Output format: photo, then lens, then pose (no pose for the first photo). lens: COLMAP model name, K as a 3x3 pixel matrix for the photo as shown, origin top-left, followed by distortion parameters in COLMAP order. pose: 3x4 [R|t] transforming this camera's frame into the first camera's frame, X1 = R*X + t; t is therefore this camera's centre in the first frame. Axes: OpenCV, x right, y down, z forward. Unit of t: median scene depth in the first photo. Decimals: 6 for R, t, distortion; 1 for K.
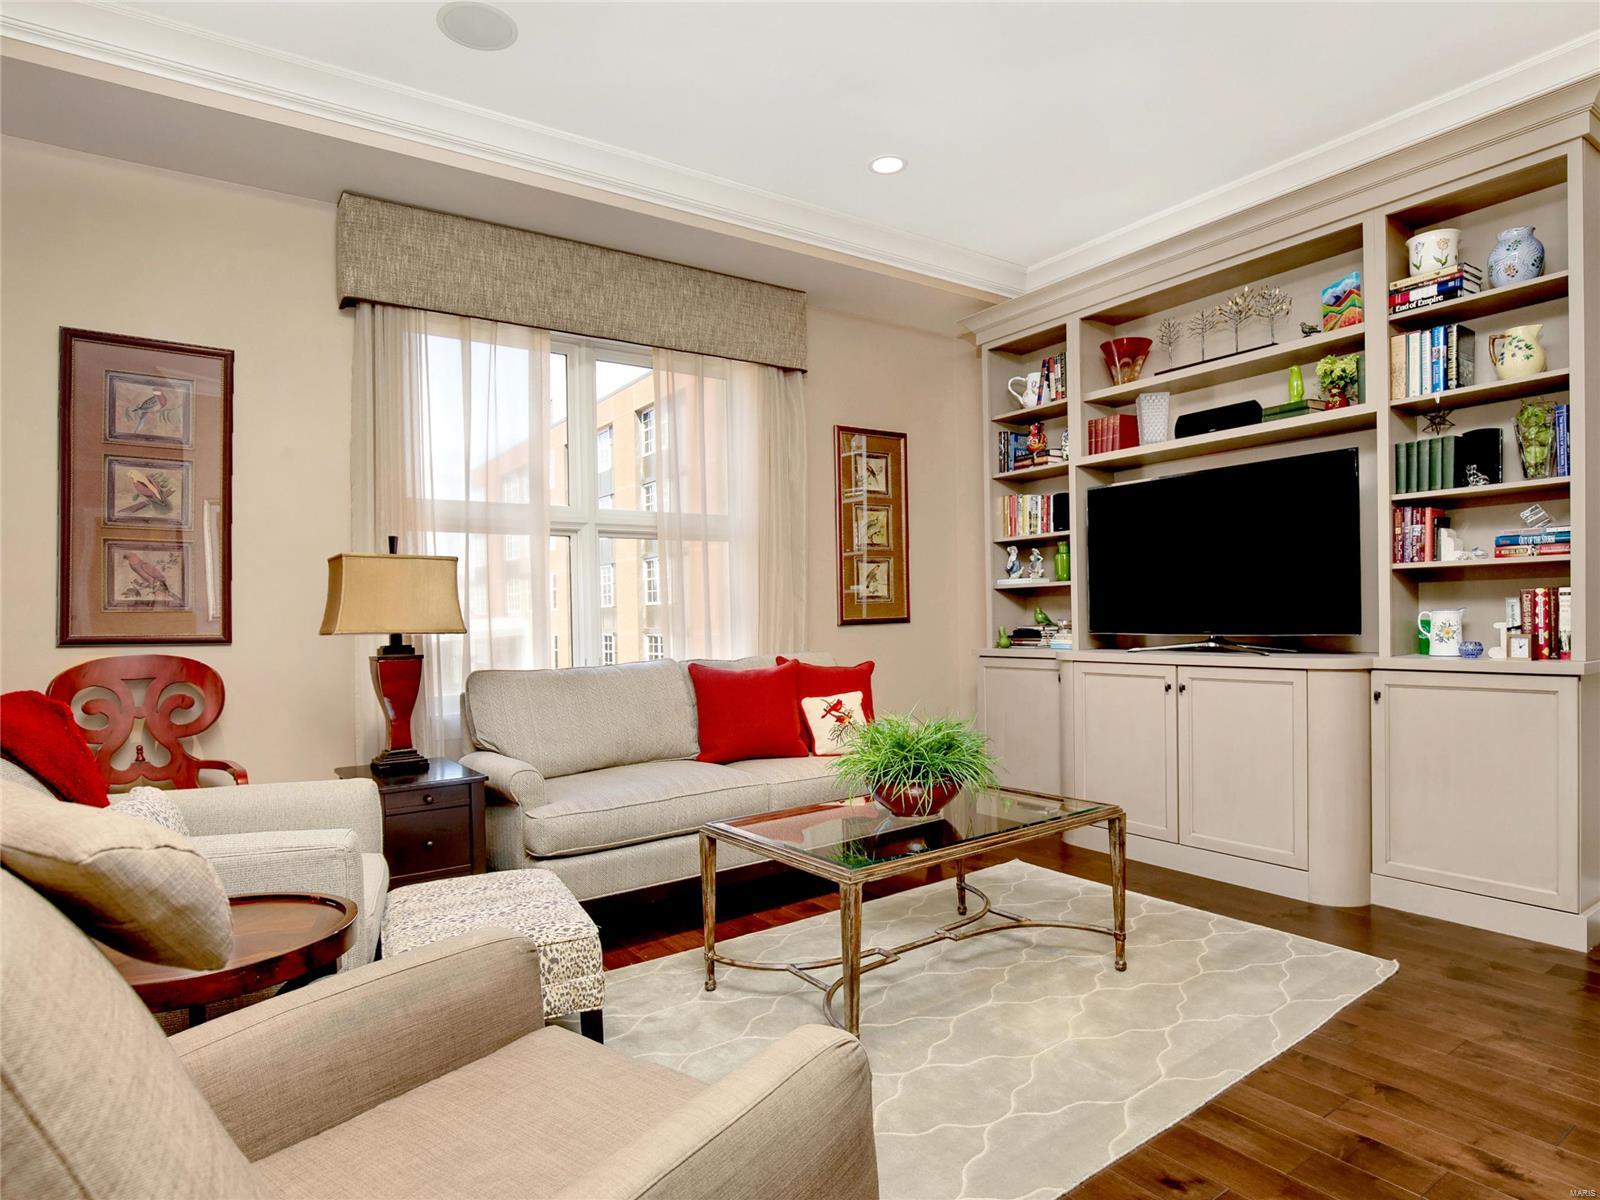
lens RADIAL K [[910.4, 0, 800.0], [0, 910.4, 600.0], [0, 0, 1]] dist [0.001070, -0.001340]
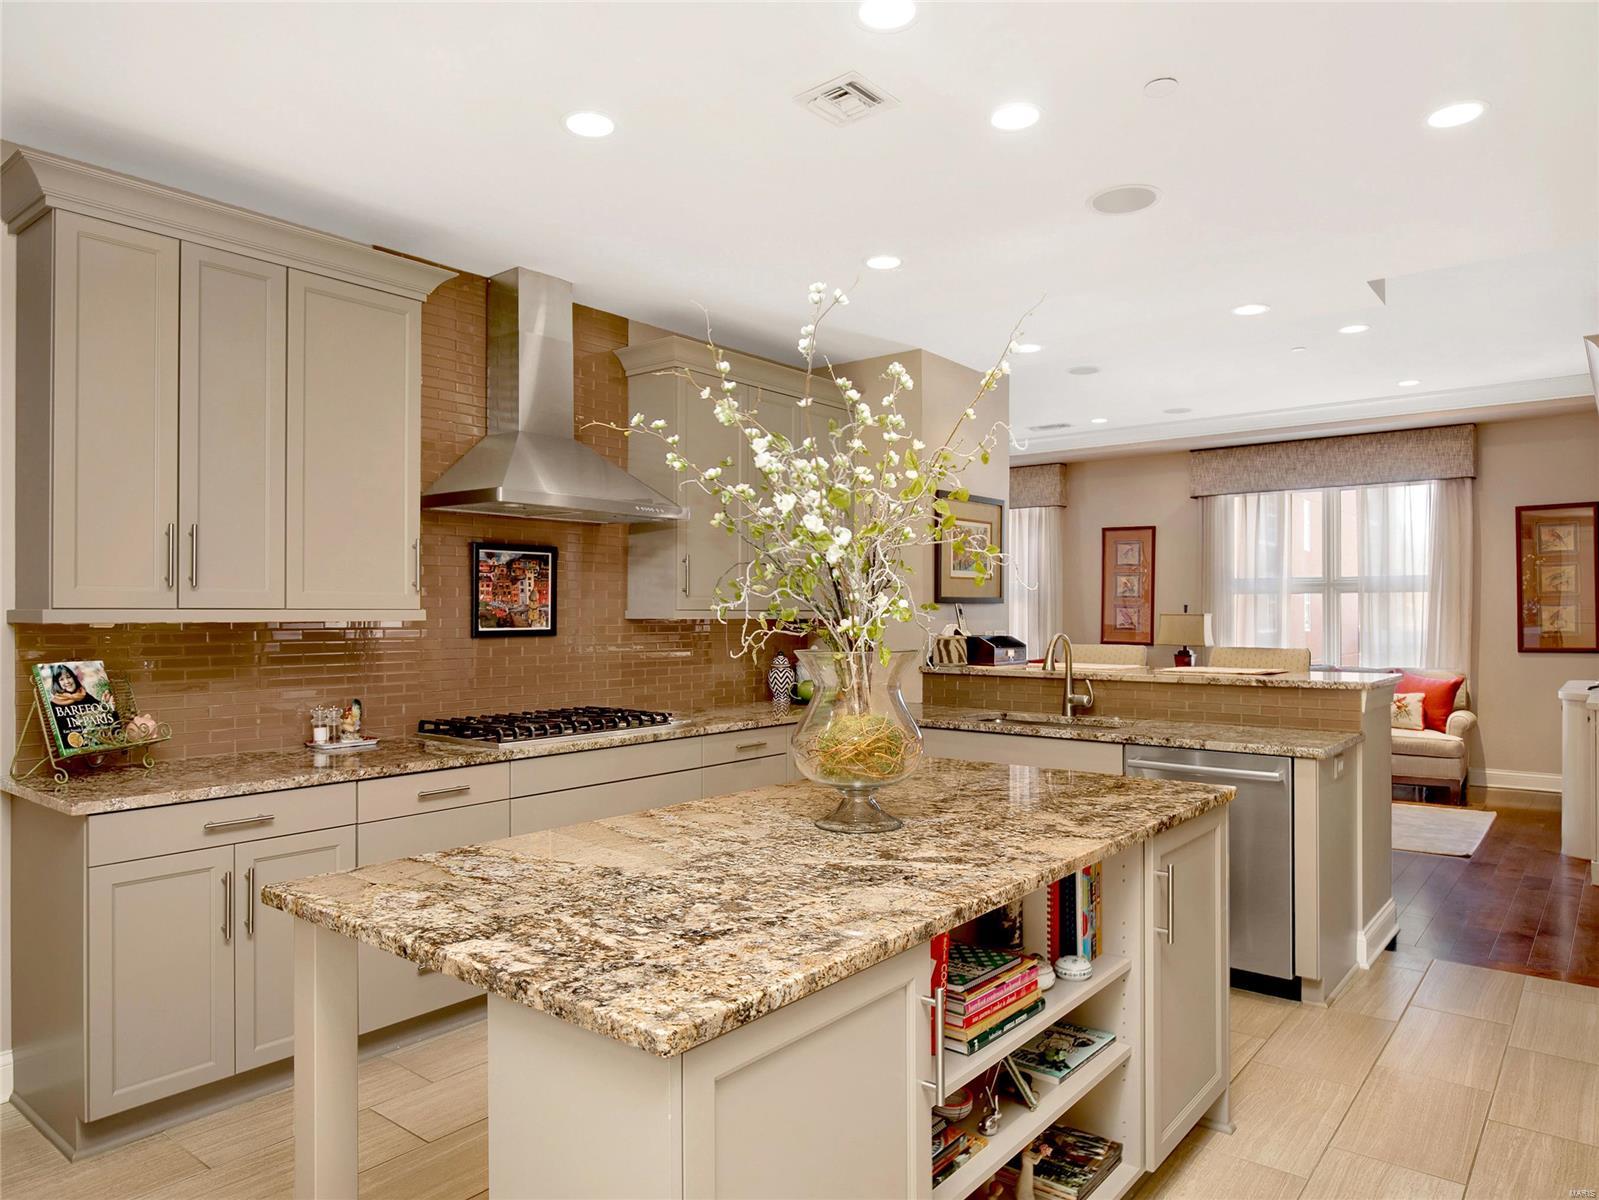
lens RADIAL K [[1024.2, 0, 802.4], [0, 1024.2, 610.4], [0, 0, 1]] dist [-0.021177, 0.001233]
pose [[0.290816, 0.020473, -0.956560, 1.506341], [0.015173, 0.999547, 0.026006, -0.115753], [0.956659, -0.022077, 0.290374, -0.613883]]
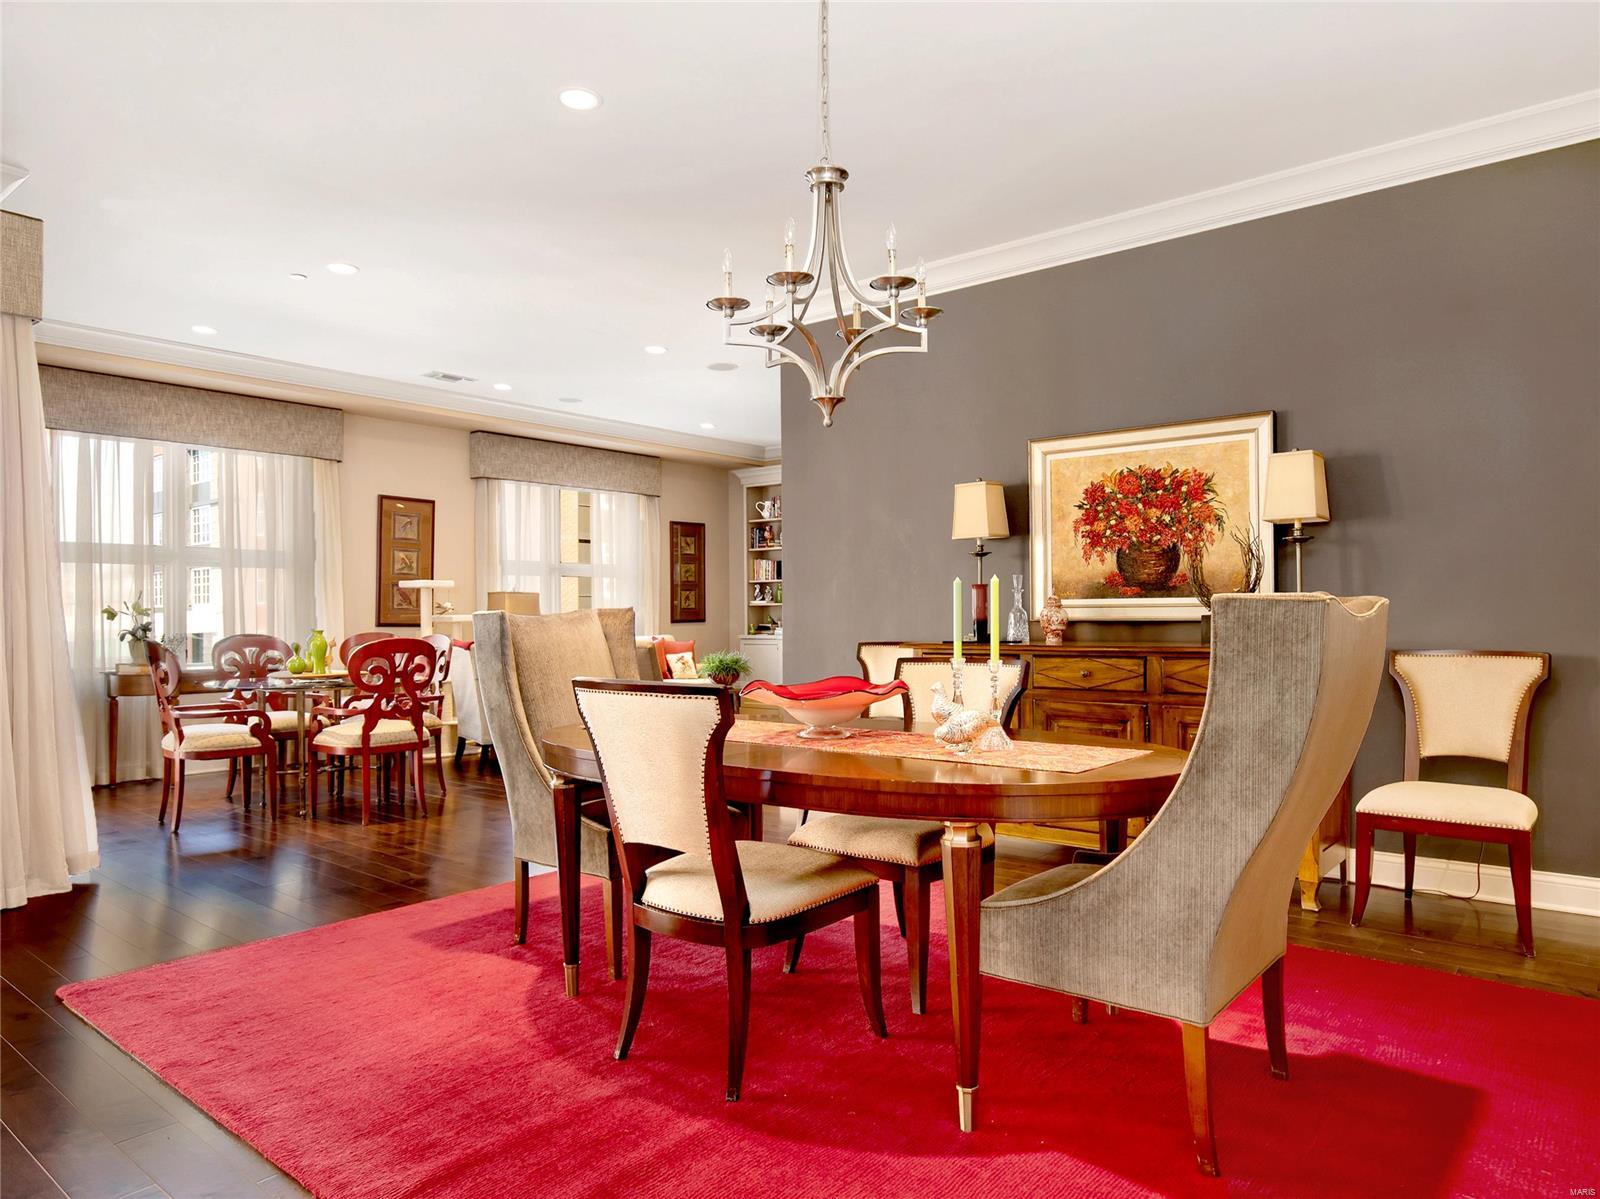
lens RADIAL K [[1024.8, 0, 802.9], [0, 1024.8, 609.9], [0, 0, 1]] dist [-0.021177, 0.001233]
pose [[0.959990, 0.020380, 0.279291, -0.384237], [-0.025811, 0.999542, 0.015781, -0.052638], [-0.278841, -0.022358, 0.960077, -1.539408]]
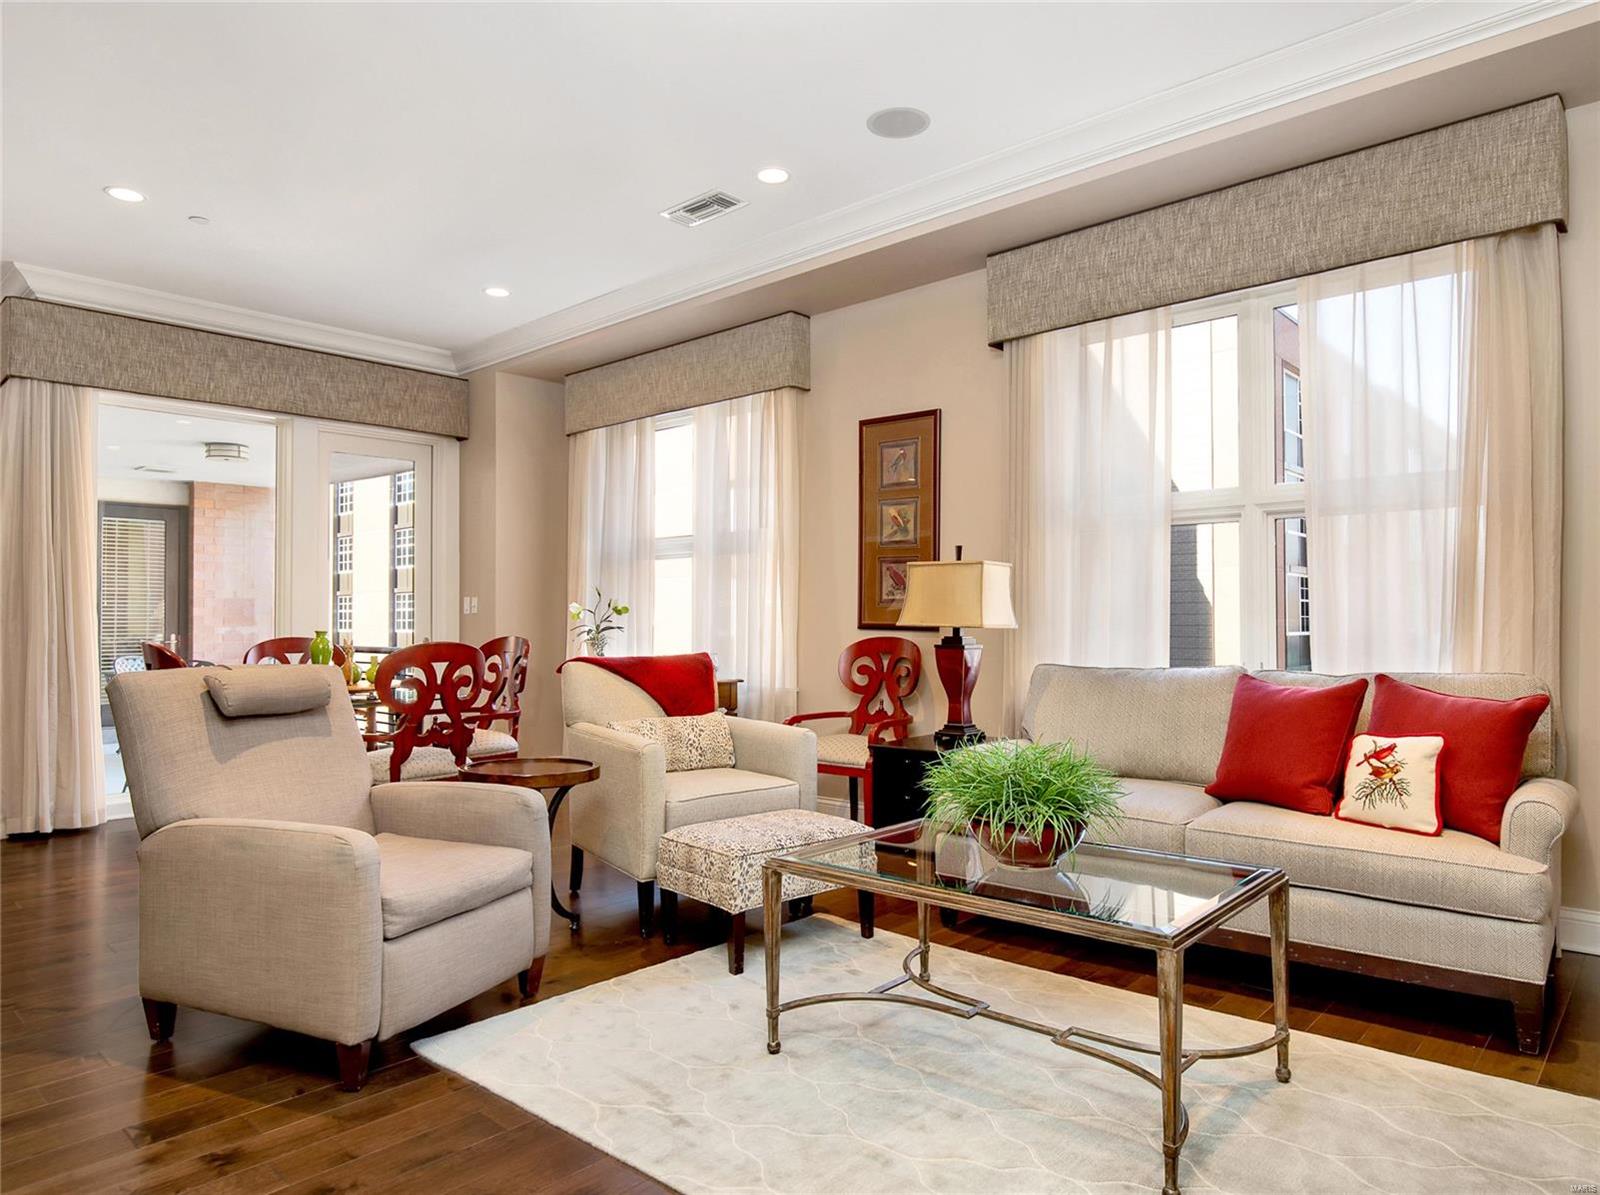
lens RADIAL K [[975.3, 0, 806.2], [0, 975.3, 611.6], [0, 0, 1]] dist [-0.031581, 0.002073]
pose [[0.238389, 0.013514, -0.971076, 0.617930], [0.014704, 0.999738, 0.017523, -0.006419], [0.971058, -0.018456, 0.238128, 0.409425]]
